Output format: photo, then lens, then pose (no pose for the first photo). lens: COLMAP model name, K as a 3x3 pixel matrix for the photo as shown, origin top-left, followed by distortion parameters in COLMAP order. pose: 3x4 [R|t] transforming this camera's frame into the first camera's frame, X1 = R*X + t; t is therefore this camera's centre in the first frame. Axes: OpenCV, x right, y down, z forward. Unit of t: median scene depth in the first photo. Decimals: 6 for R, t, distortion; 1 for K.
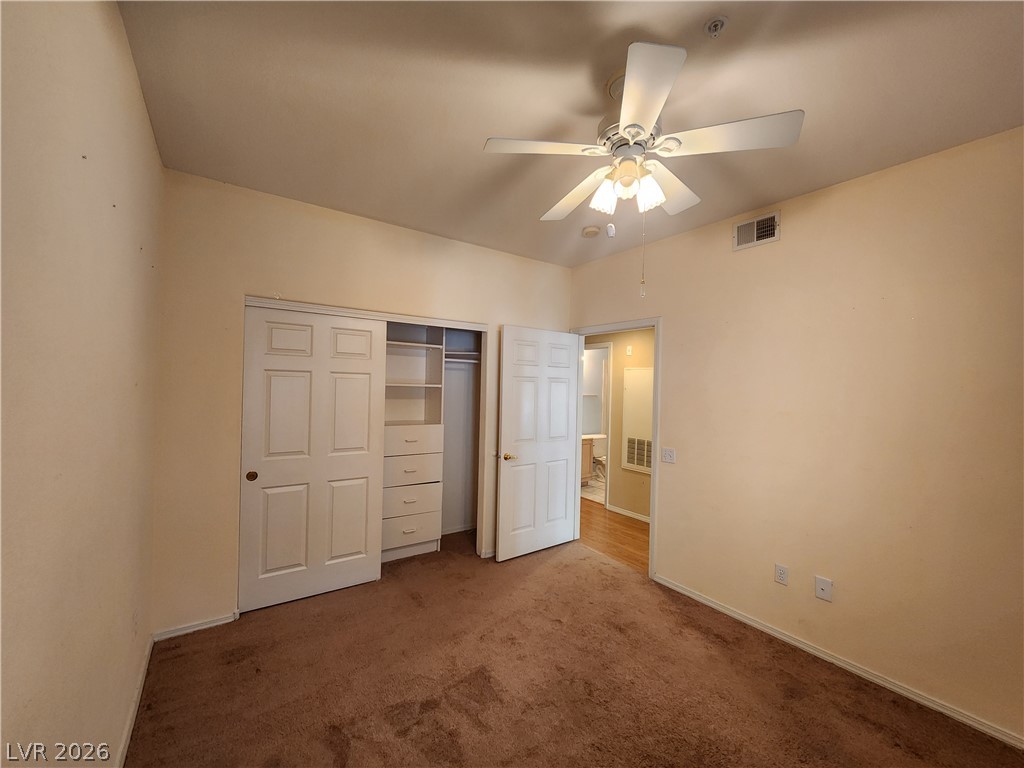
lens RADIAL K [[417.3, 0, 512.4], [0, 417.3, 384.6], [0, 0, 1]] dist [-0.001320, 0.000046]
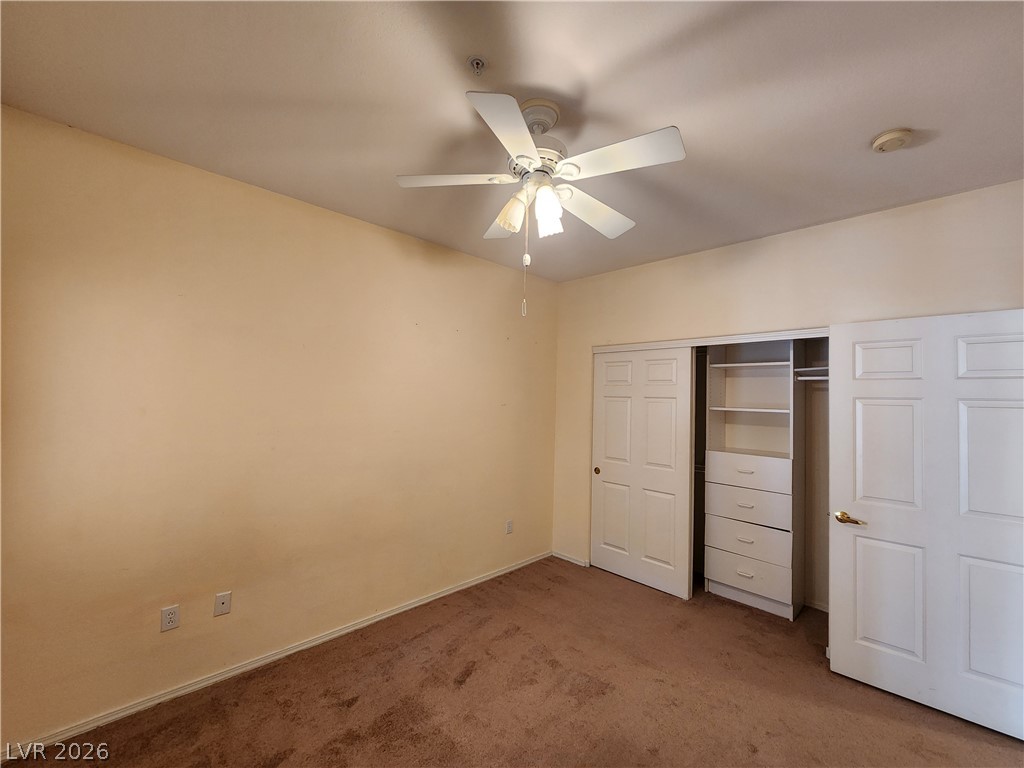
lens RADIAL K [[417.3, 0, 512.4], [0, 417.3, 384.6], [0, 0, 1]] dist [-0.001320, 0.000046]
pose [[0.161822, -0.052143, -0.985441, 0.694831], [-0.021303, 0.998186, -0.056315, 0.009473], [0.986590, 0.030106, 0.160418, 0.434655]]
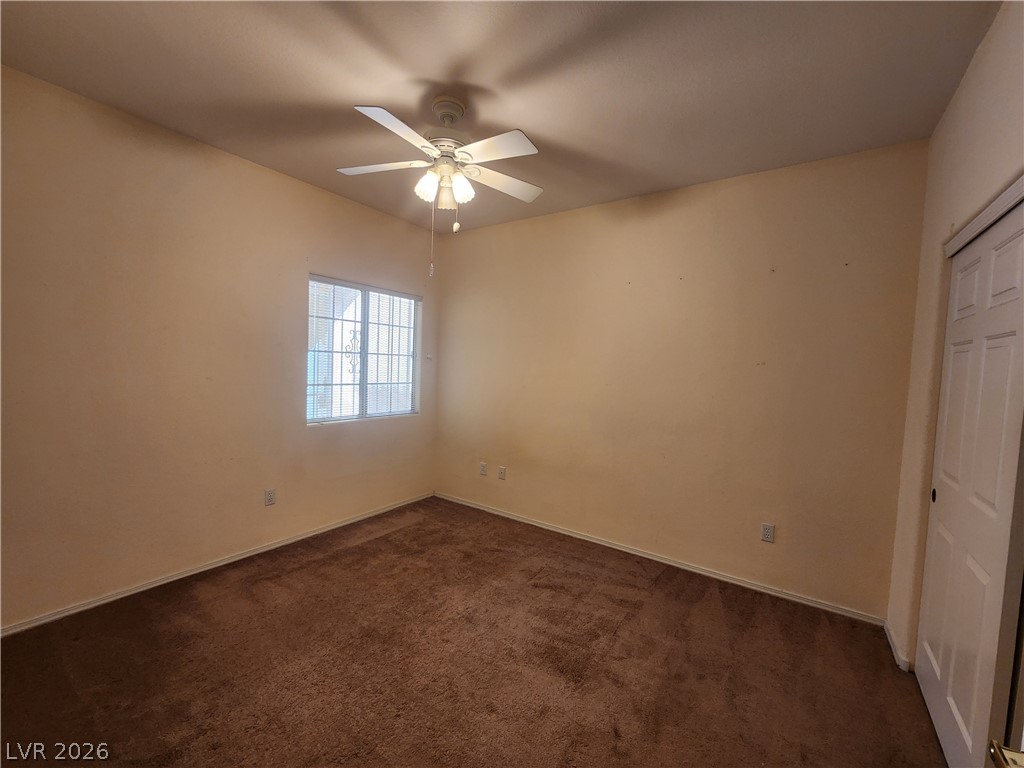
lens RADIAL K [[417.3, 0, 512.4], [0, 417.3, 384.6], [0, 0, 1]] dist [-0.001320, 0.000046]
pose [[-0.937646, -0.045512, -0.344600, 0.278274], [-0.061683, 0.997443, 0.036101, 0.045222], [0.342075, 0.055106, -0.938055, 1.294854]]
